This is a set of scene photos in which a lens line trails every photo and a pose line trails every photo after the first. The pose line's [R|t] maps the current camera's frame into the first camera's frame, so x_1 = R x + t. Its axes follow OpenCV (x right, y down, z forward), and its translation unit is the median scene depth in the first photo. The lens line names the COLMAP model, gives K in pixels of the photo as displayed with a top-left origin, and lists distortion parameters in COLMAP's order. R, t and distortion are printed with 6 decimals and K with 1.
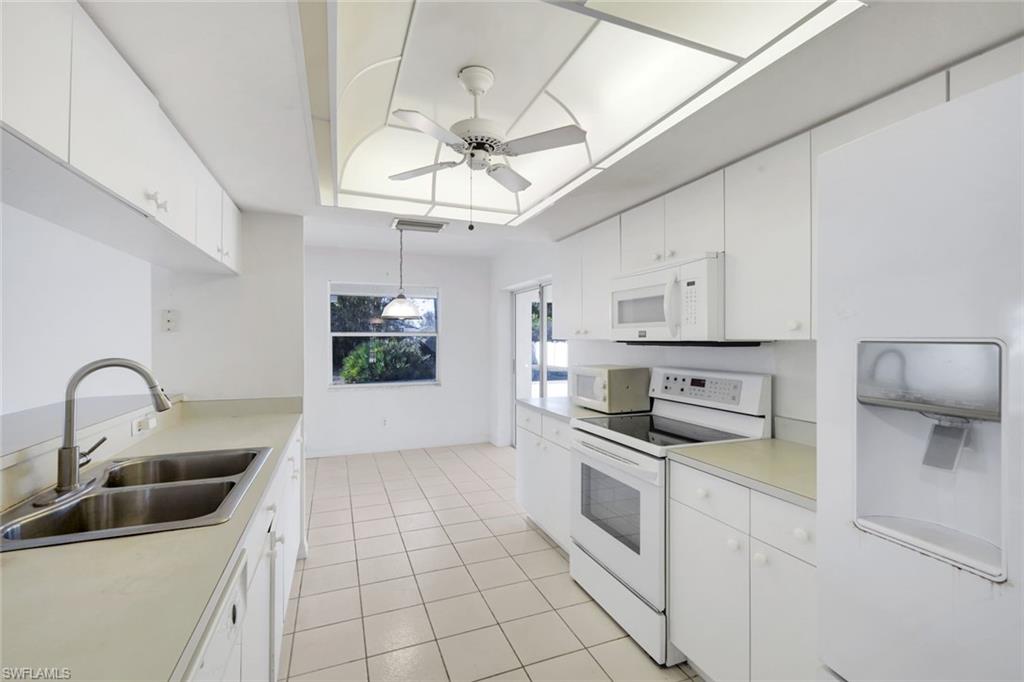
lens RADIAL K [[443.3, 0, 513.5], [0, 443.3, 340.0], [0, 0, 1]] dist [0.006633, 0.001440]
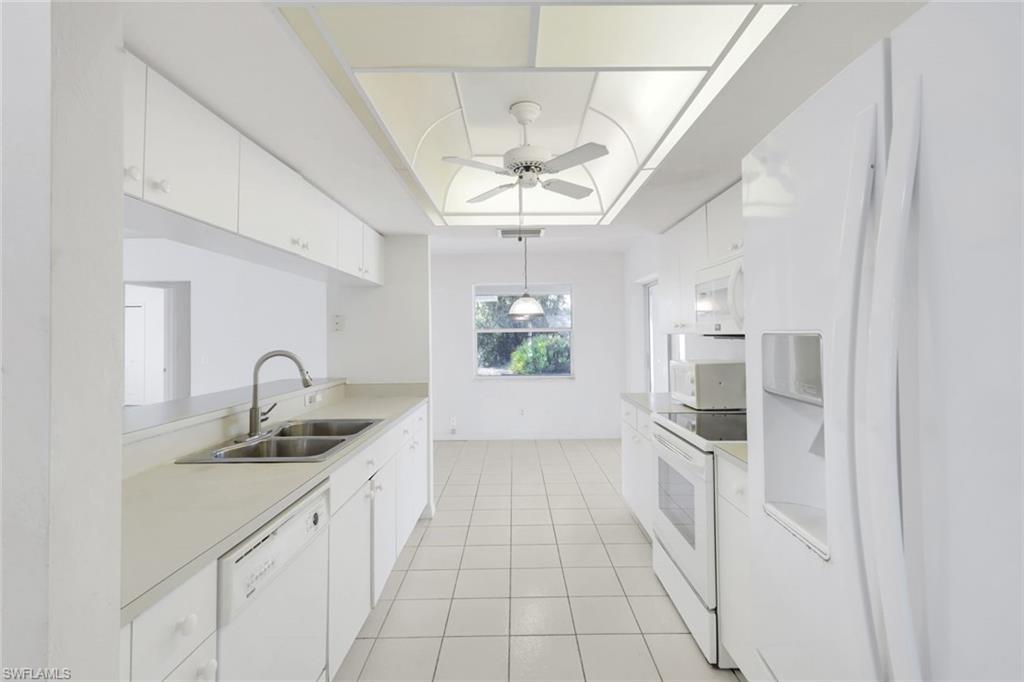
lens RADIAL K [[443.3, 0, 503.8], [0, 443.3, 326.5], [0, 0, 1]] dist [0.006633, 0.001440]
pose [[0.932454, -0.018152, -0.360834, 0.225063], [0.011276, 0.999713, -0.021154, 0.000307], [0.361114, 0.015657, 0.932390, -0.078897]]
